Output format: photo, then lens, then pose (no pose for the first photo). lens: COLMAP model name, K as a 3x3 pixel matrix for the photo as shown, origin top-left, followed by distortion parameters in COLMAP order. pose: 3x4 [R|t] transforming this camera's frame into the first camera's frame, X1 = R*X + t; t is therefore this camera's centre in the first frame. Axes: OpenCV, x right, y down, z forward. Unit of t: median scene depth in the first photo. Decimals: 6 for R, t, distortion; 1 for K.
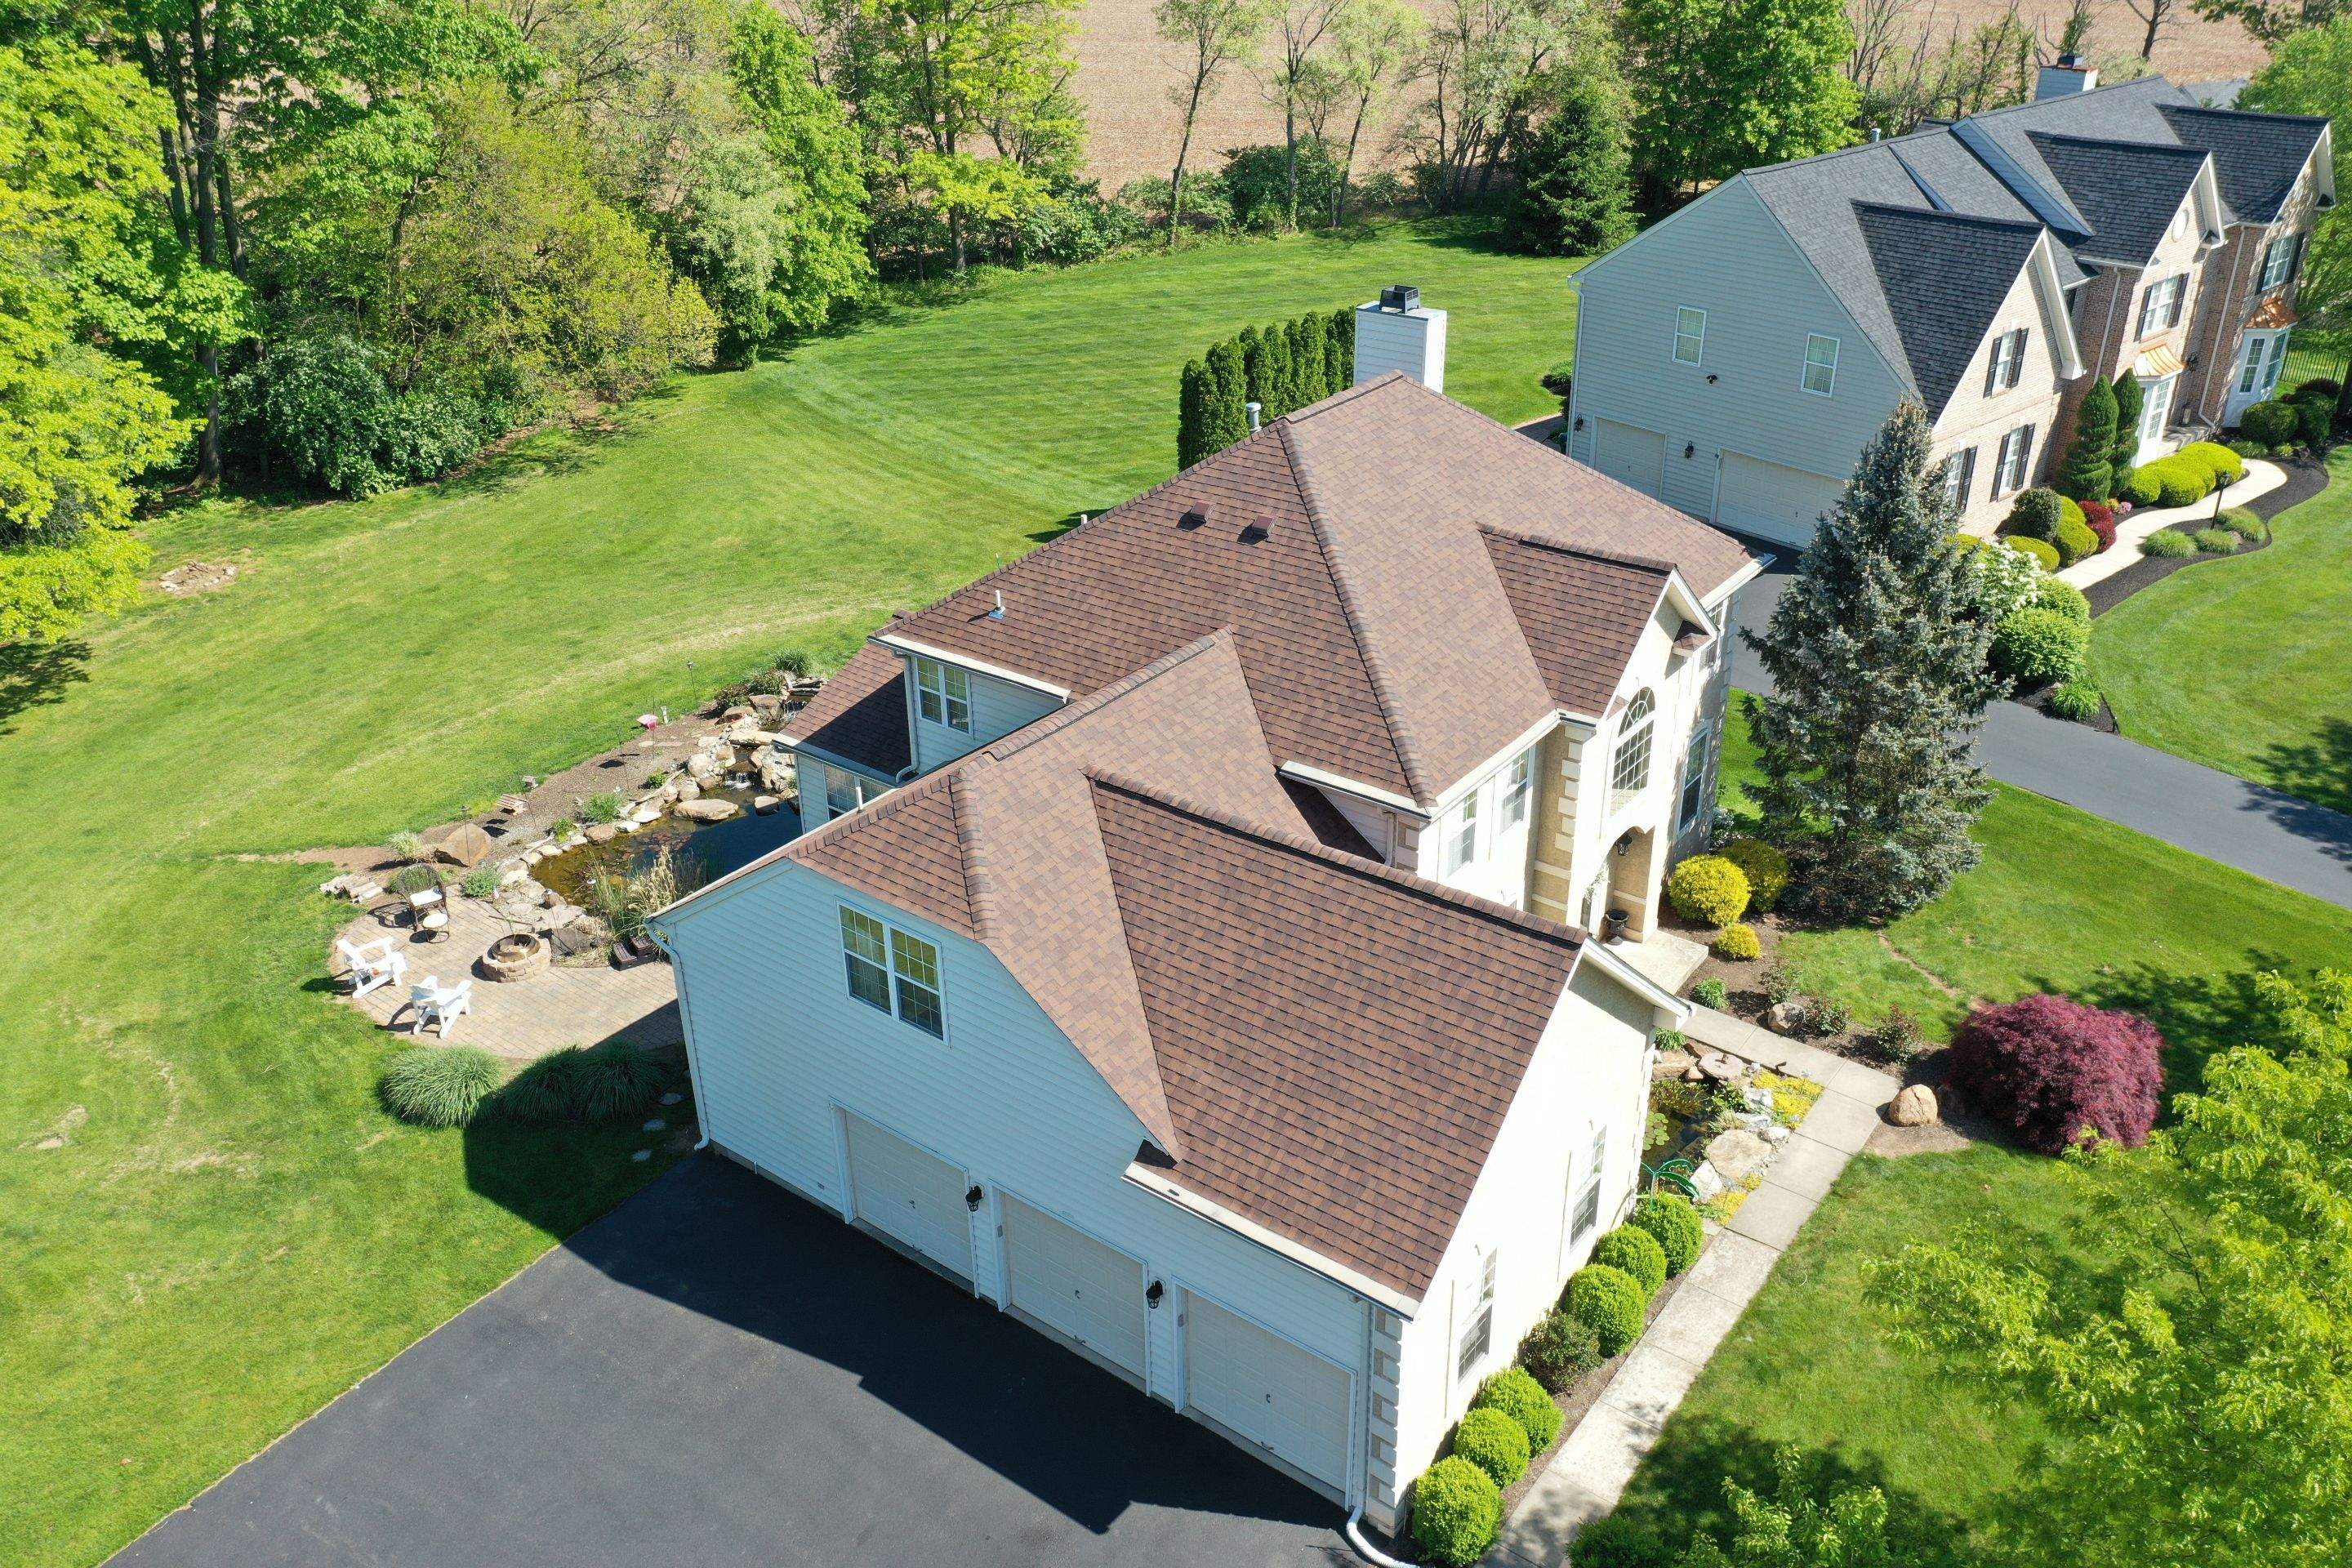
lens RADIAL K [[1858.3, 0, 1179.0], [0, 1858.3, 768.8], [0, 0, 1]] dist [0.005653, 0.000816]
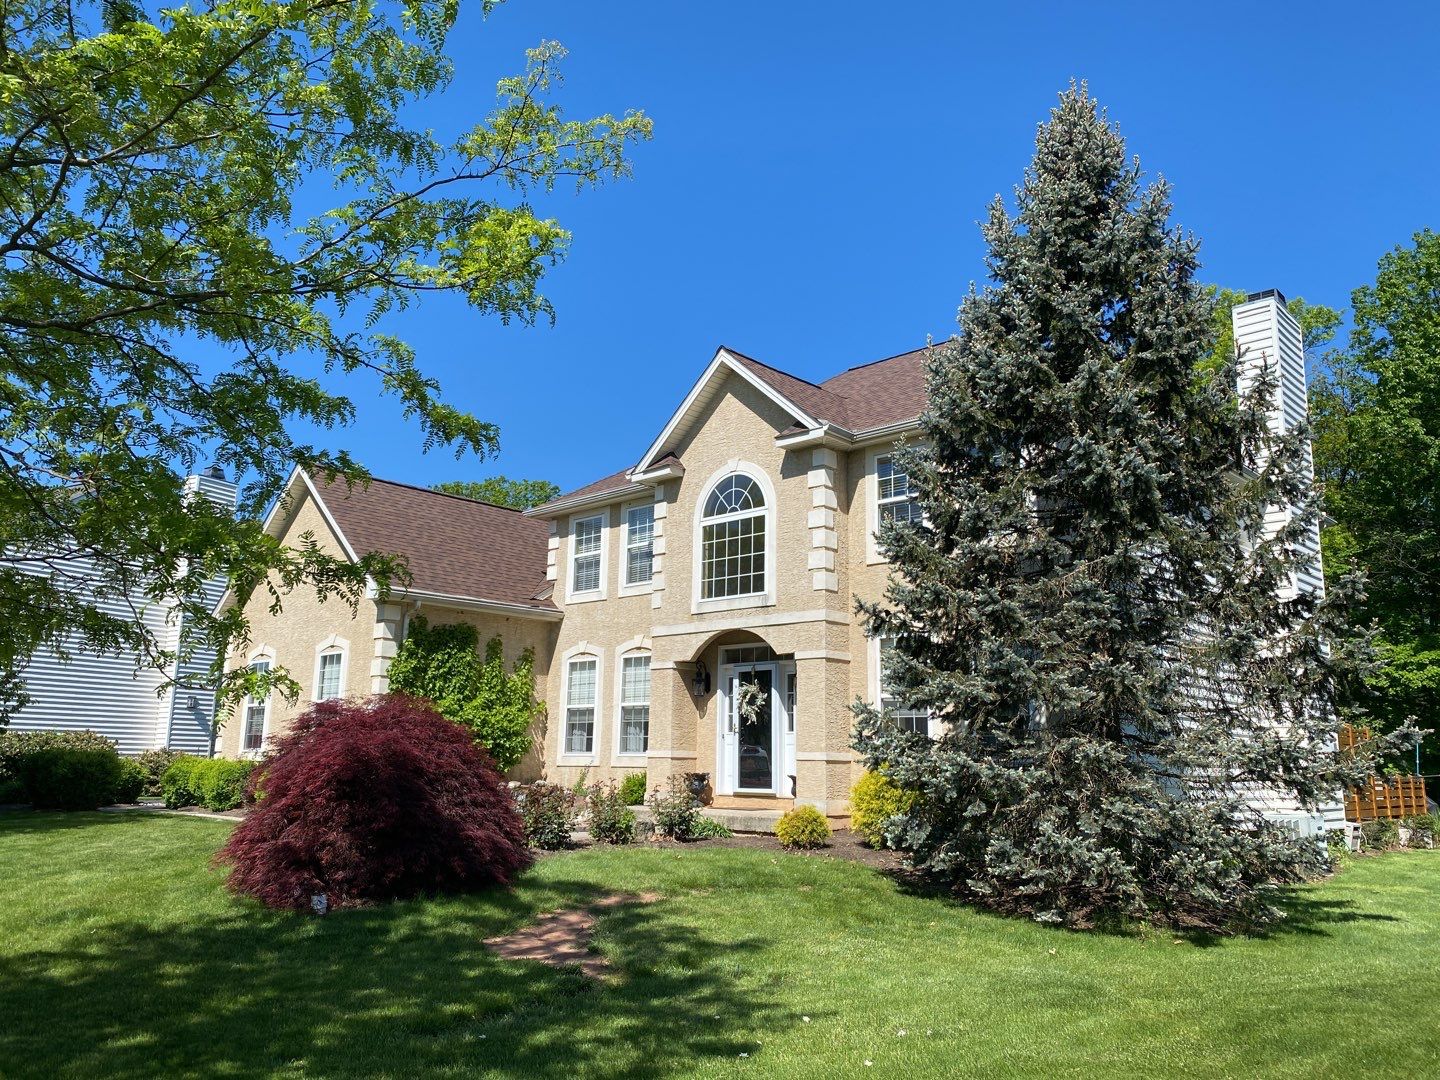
lens RADIAL K [[1096.9, 0, 722.8], [0, 1096.9, 540.4], [0, 0, 1]] dist [0.114224, -0.228232]
pose [[-0.108000, -0.189104, -0.976000, 0.466234], [-0.465799, 0.876938, -0.118367, 0.036501], [0.878275, 0.441836, -0.182794, 0.616676]]
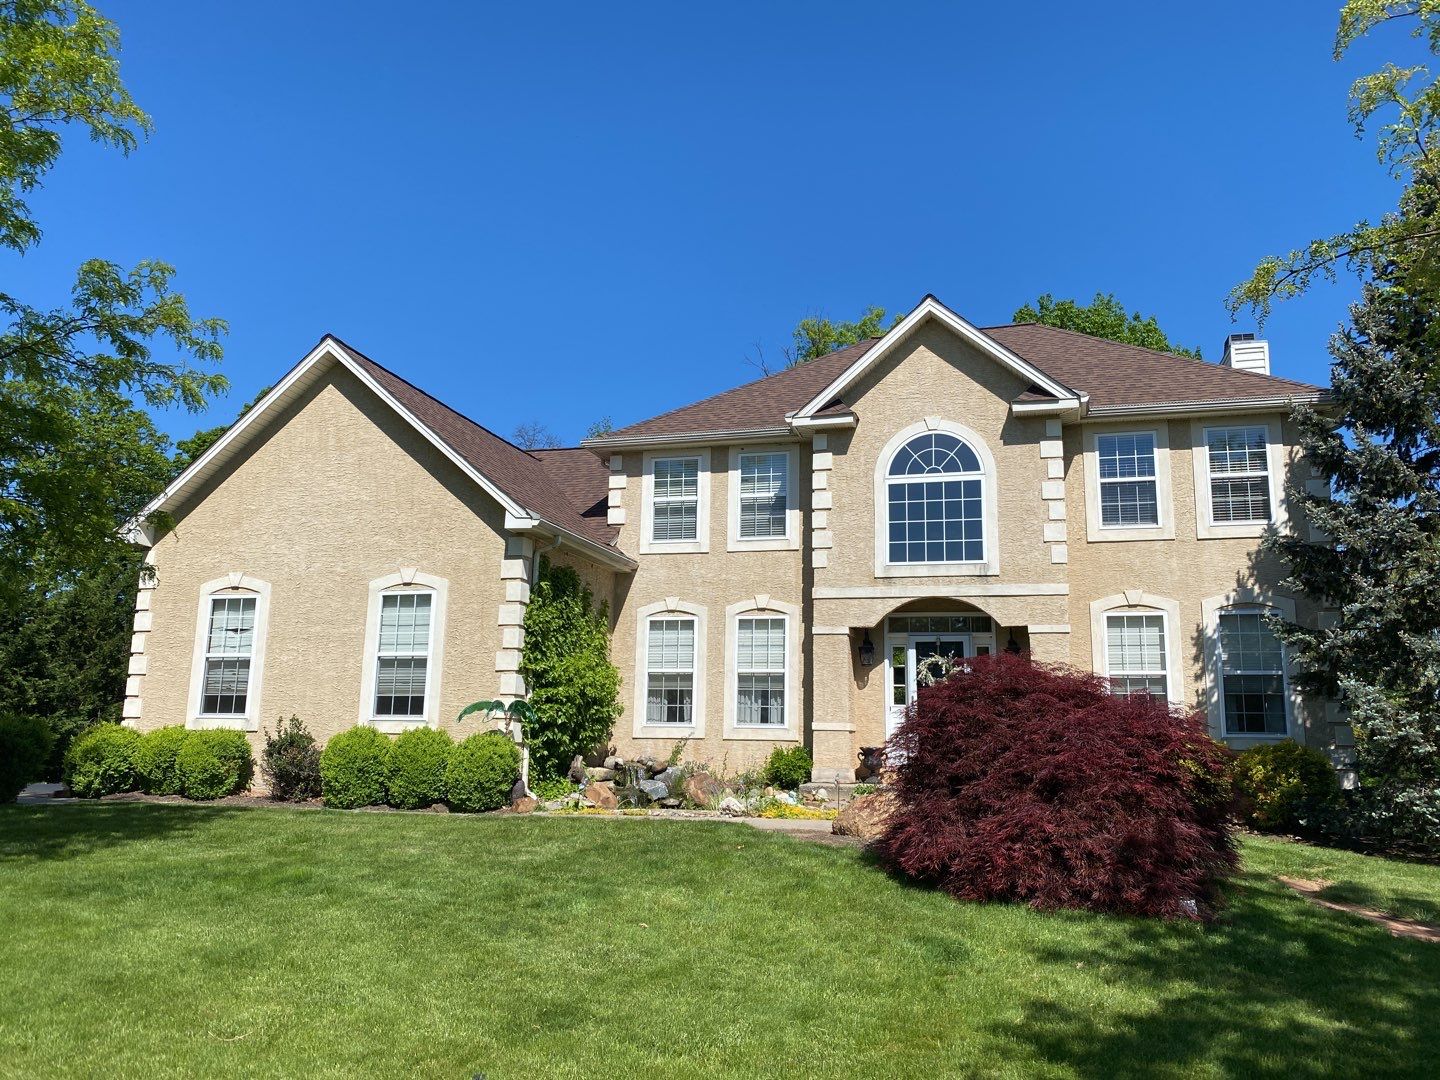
lens RADIAL K [[1096.9, 0, 722.8], [0, 1096.9, 540.4], [0, 0, 1]] dist [0.114224, -0.228232]
pose [[0.369762, -0.152784, -0.916479, 0.405183], [-0.442702, 0.838252, -0.318354, 0.133264], [0.816879, 0.523442, 0.242316, 0.435657]]
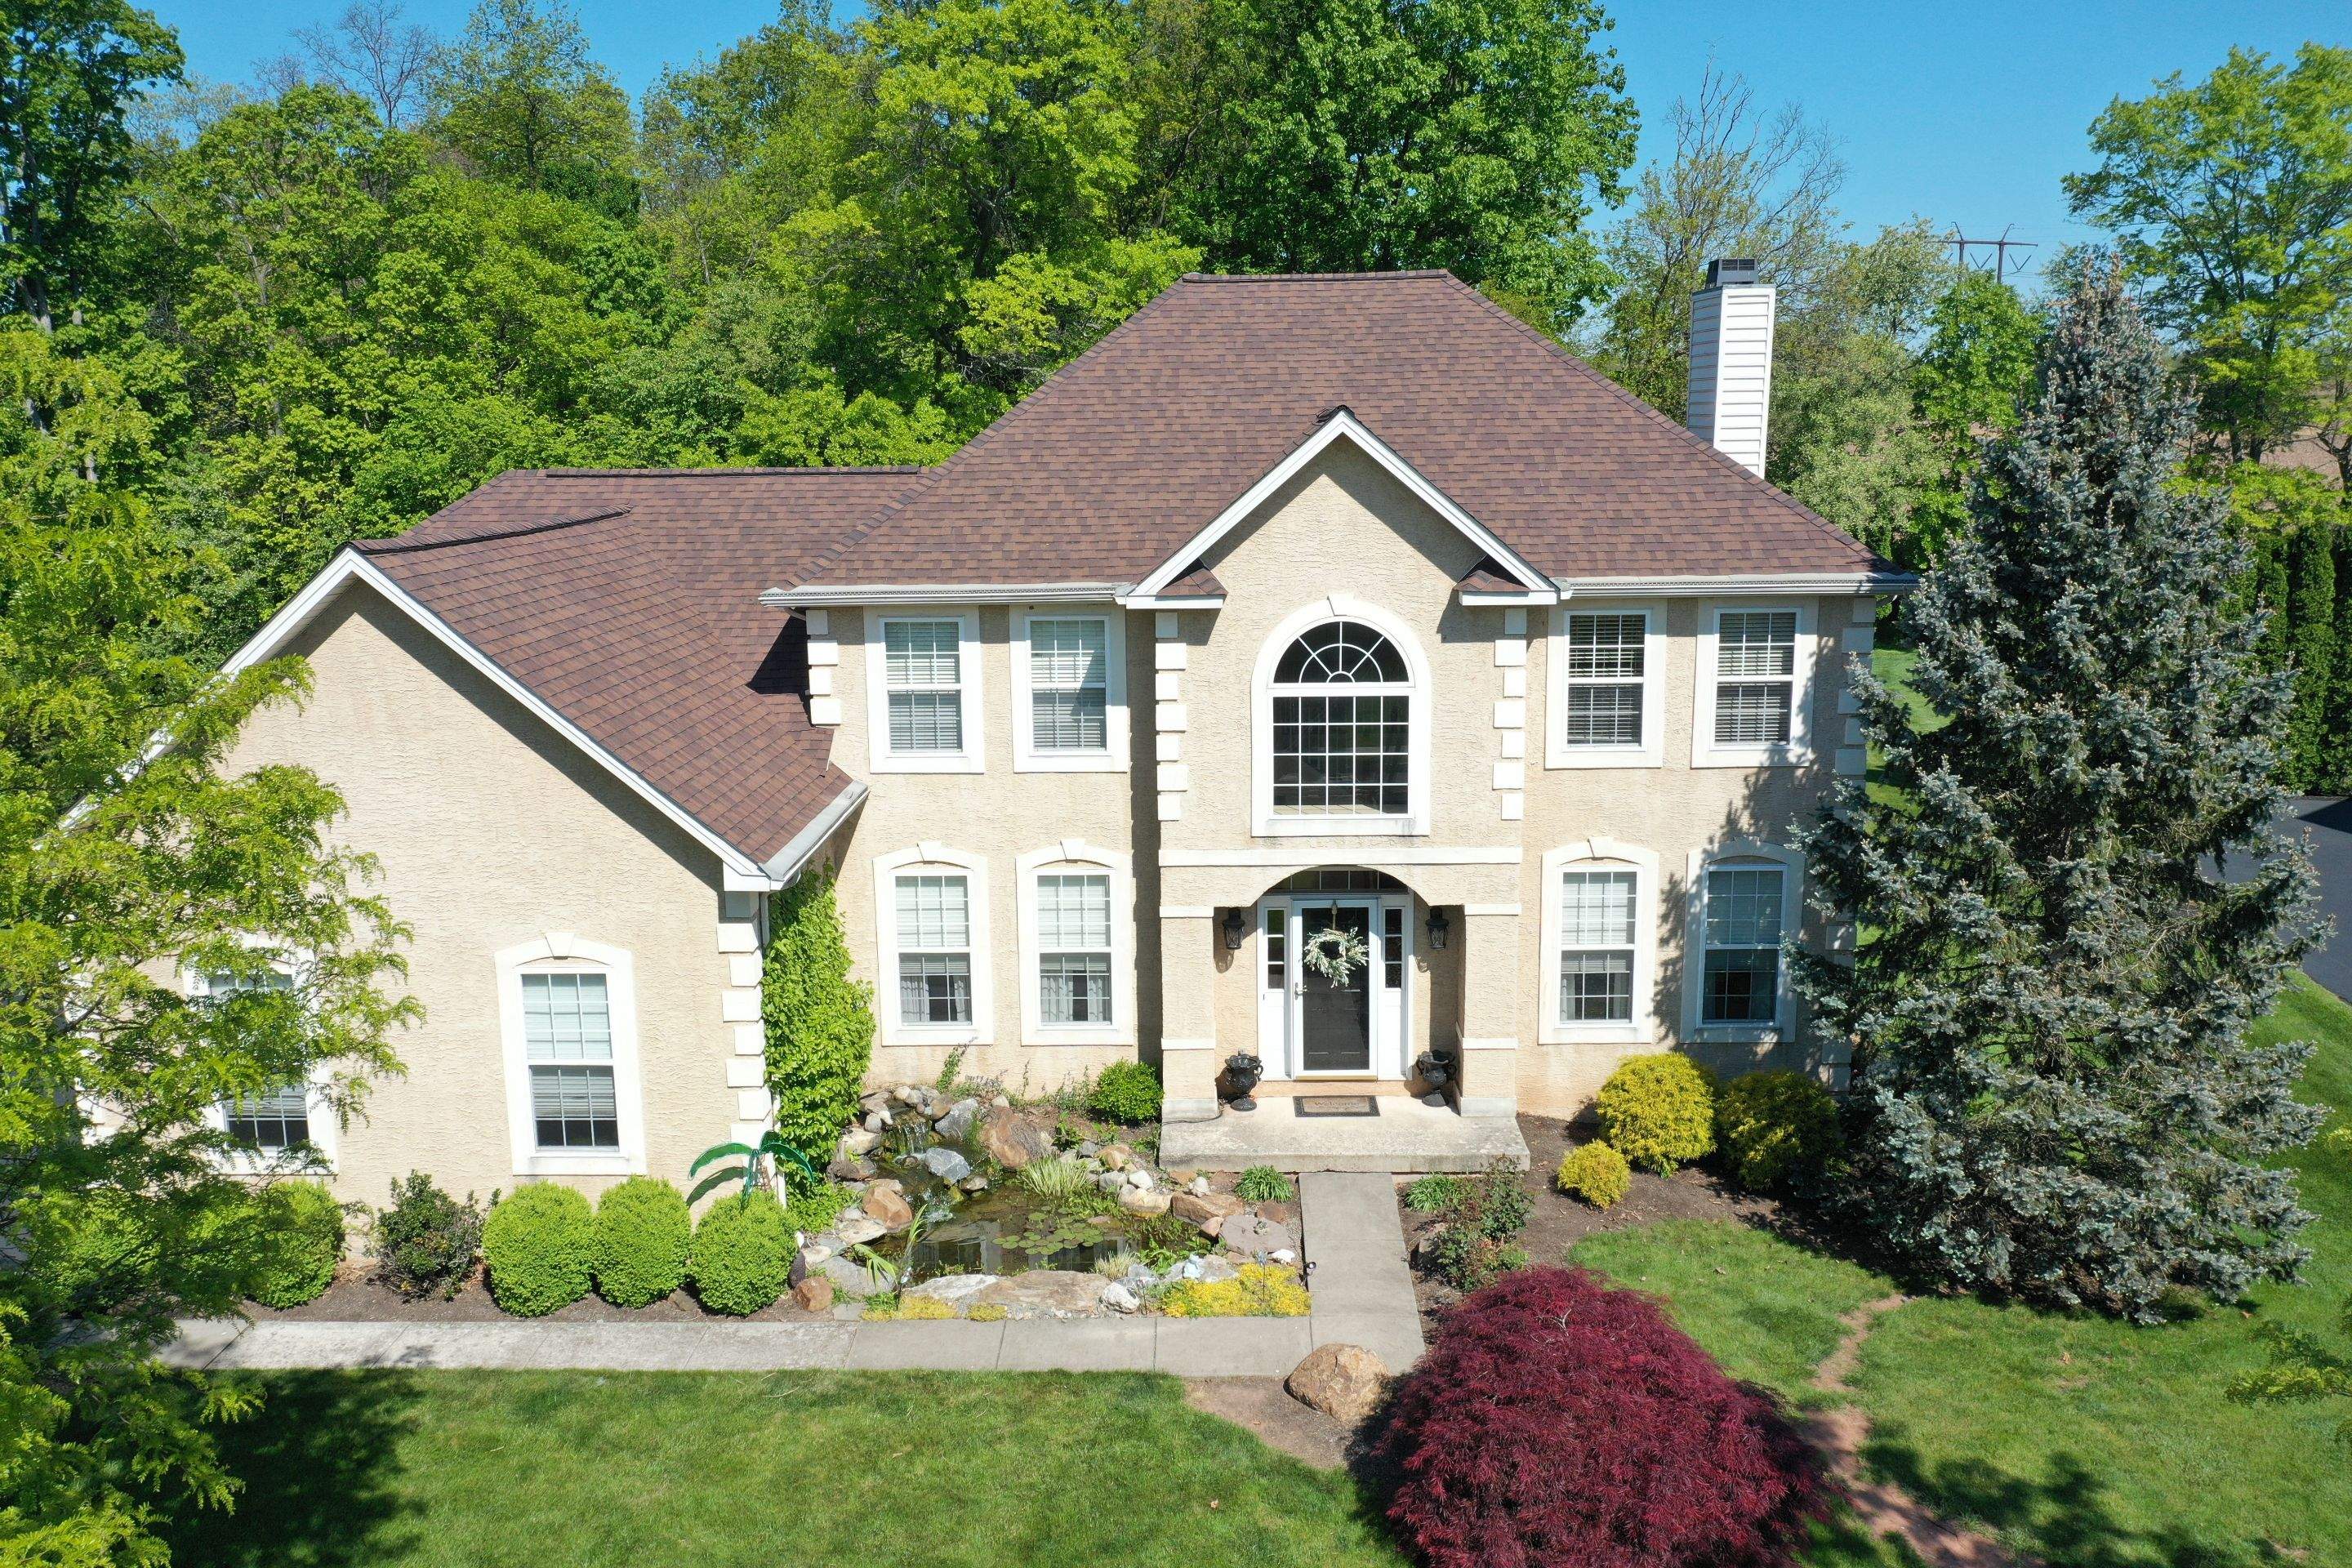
lens RADIAL K [[1859.7, 0, 1172.4], [0, 1859.7, 785.8], [0, 0, 1]] dist [0.009255, -0.006314]
pose [[0.579210, 0.163178, -0.798679, 0.408361], [-0.364599, 0.928157, -0.074779, 0.044595], [0.729097, 0.334510, 0.597093, 0.321455]]
